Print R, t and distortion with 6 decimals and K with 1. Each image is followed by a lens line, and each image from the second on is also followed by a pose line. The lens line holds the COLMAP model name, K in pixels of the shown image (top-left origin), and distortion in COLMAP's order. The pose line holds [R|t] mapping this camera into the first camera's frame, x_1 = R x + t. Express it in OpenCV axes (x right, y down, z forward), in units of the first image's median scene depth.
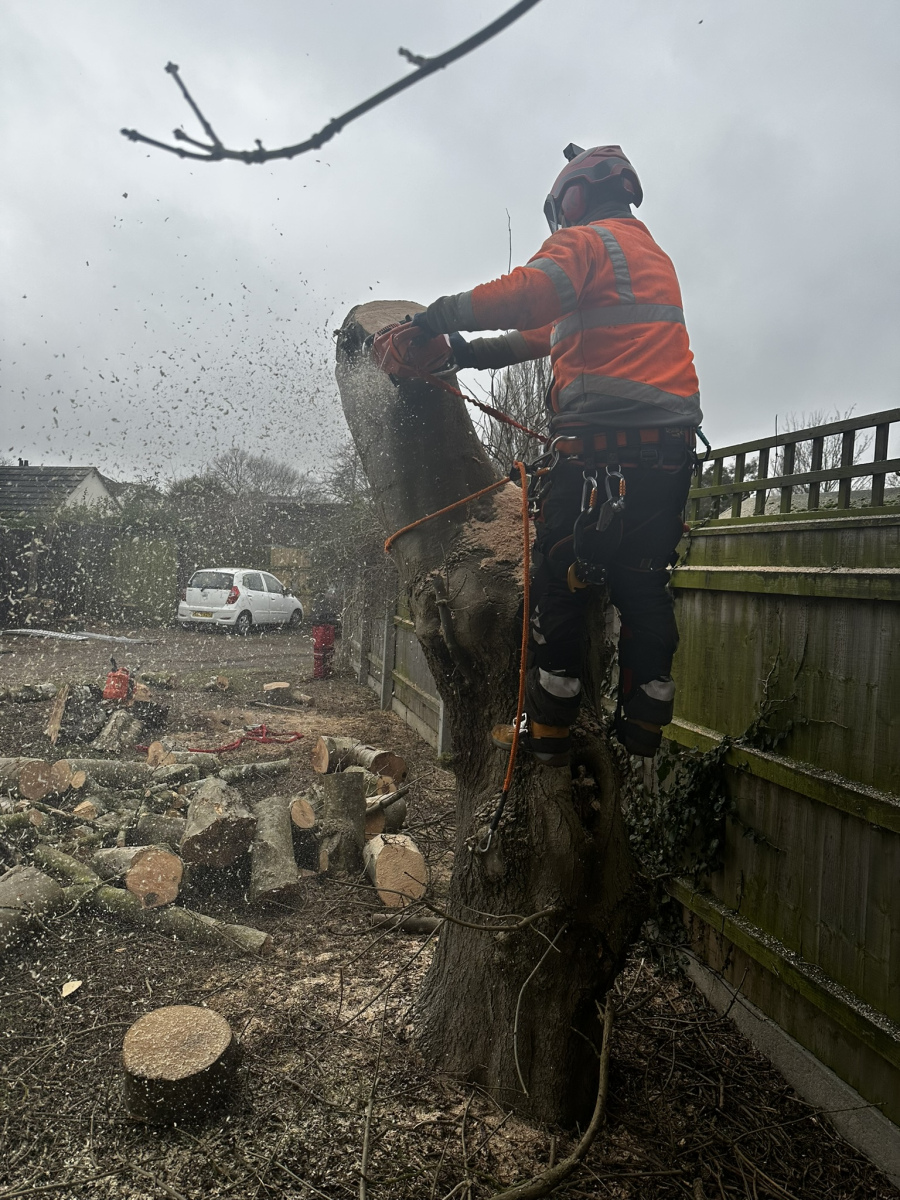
lens RADIAL K [[868.4, 0, 432.7], [0, 868.4, 605.5], [0, 0, 1]] dist [0.009033, -0.035784]
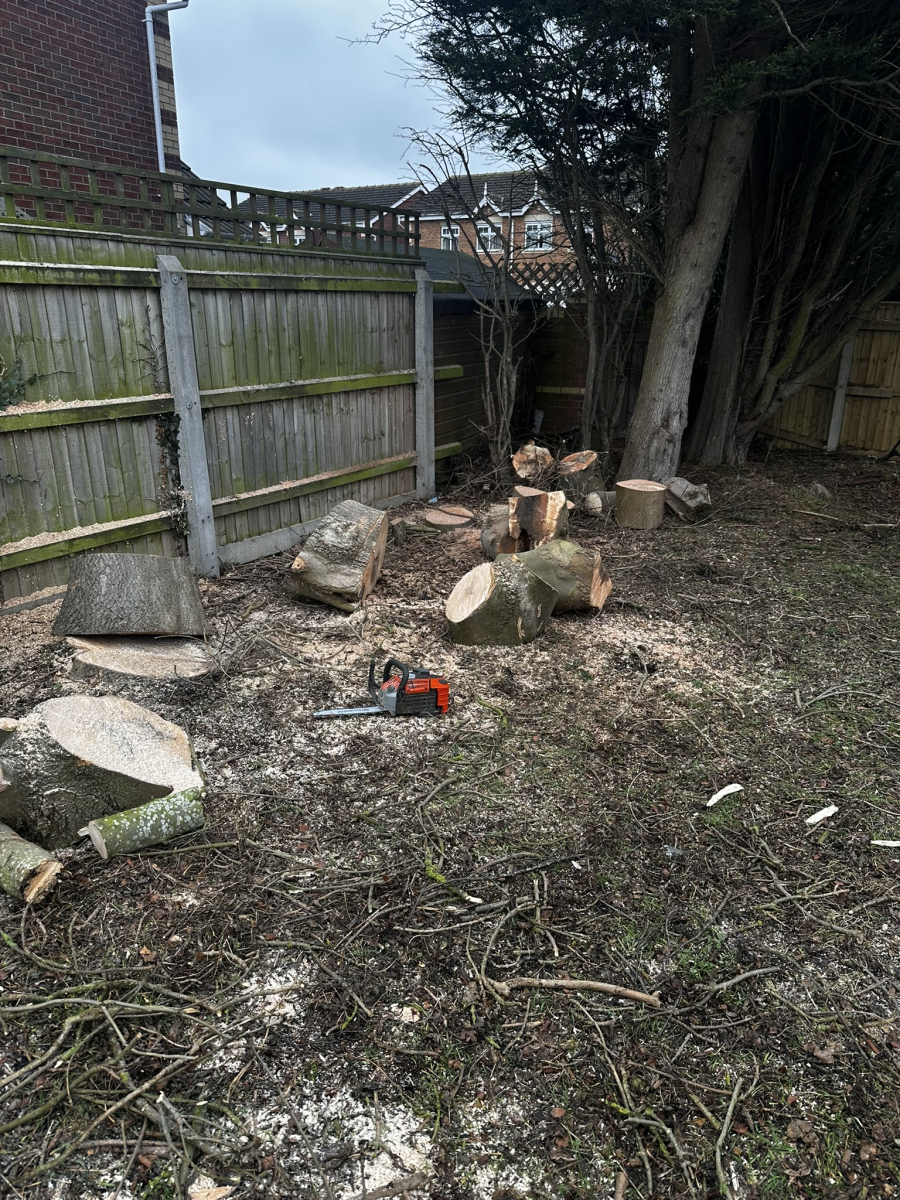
lens RADIAL K [[868.4, 0, 459.7], [0, 868.4, 601.5], [0, 0, 1]] dist [0.009033, -0.035784]
pose [[-0.724512, -0.268449, 0.634837, -1.122052], [-0.014069, 0.926606, 0.375771, -0.073275], [-0.689119, 0.263318, -0.675114, 1.652499]]
